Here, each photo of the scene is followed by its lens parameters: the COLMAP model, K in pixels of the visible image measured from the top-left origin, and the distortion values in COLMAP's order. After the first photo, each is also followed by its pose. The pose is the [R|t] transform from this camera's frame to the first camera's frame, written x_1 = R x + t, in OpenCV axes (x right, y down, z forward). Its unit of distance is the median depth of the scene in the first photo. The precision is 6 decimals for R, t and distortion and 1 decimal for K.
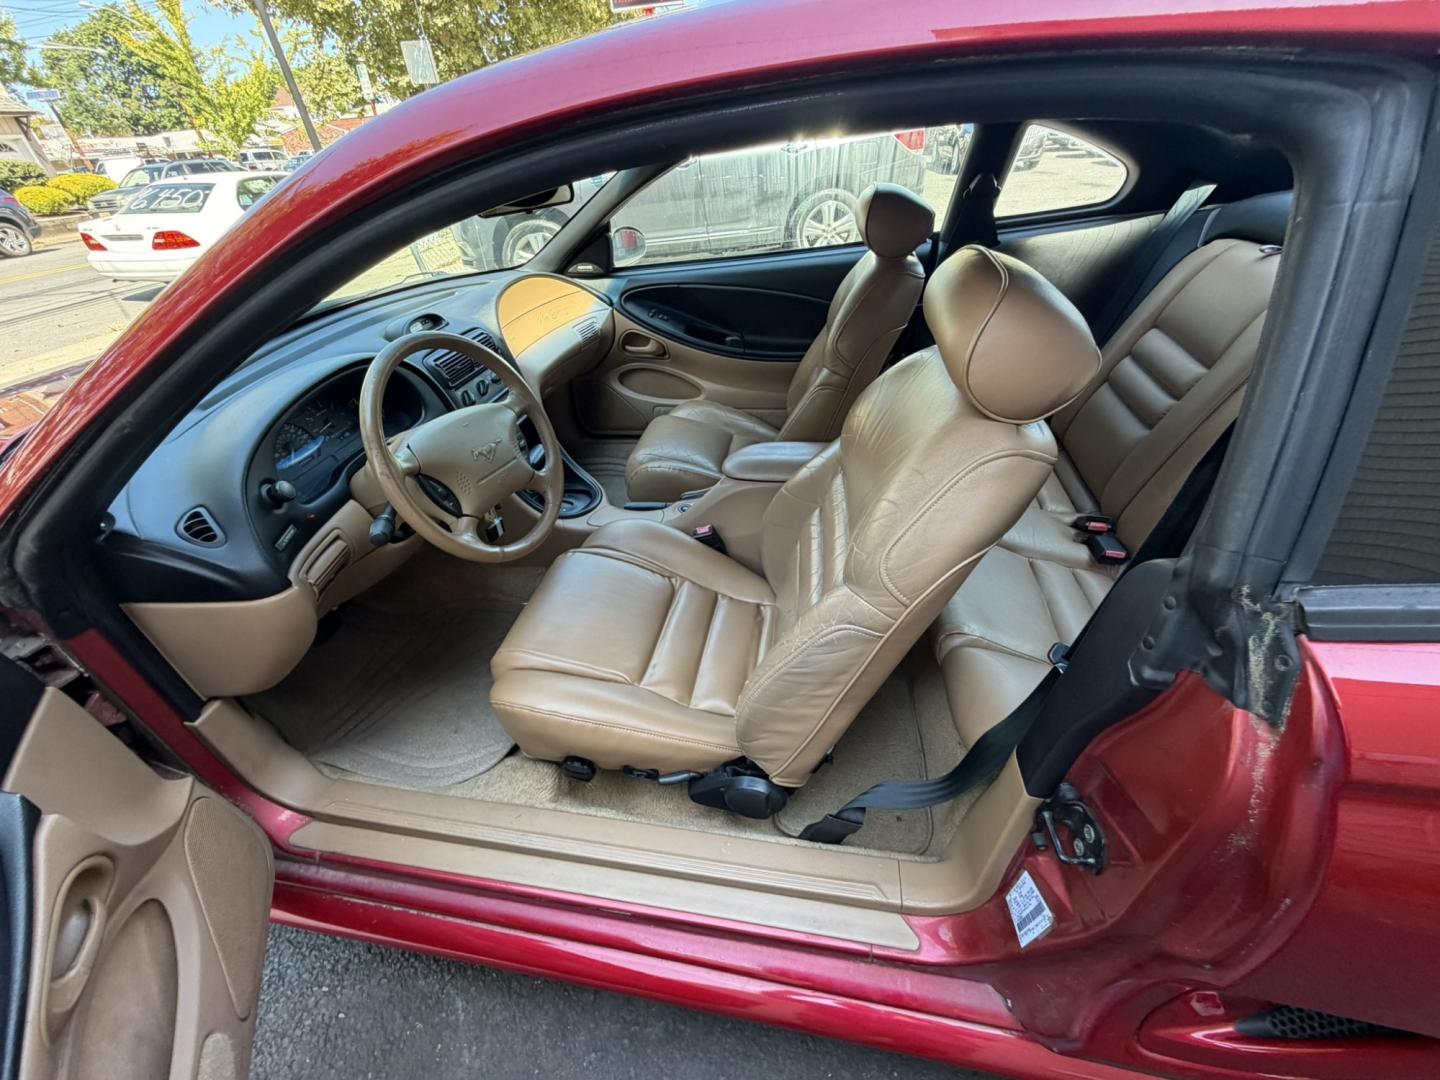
lens RADIAL K [[573.6, 0, 717.4], [0, 573.6, 546.3], [0, 0, 1]] dist [0.003165, -0.001319]
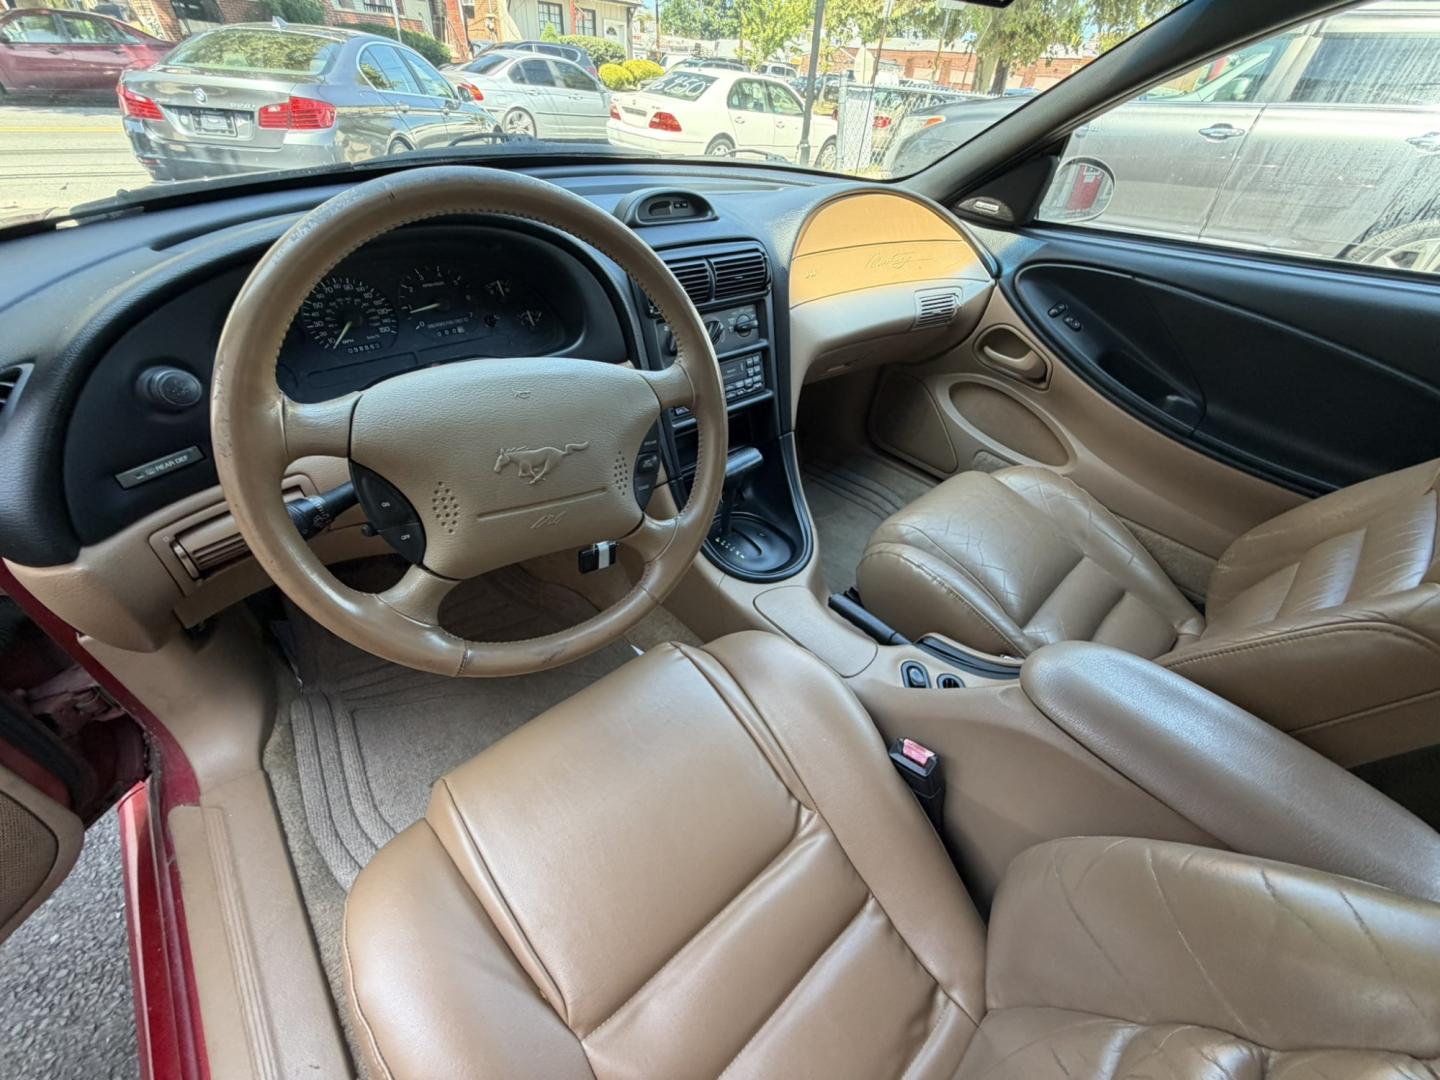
lens RADIAL K [[573.6, 0, 720.8], [0, 573.6, 548.0], [0, 0, 1]] dist [0.003165, -0.001319]
pose [[0.780784, 0.481084, -0.398666, -0.029676], [-0.457692, 0.874742, 0.159197, -0.123792], [0.425317, 0.058168, 0.903173, 0.322592]]
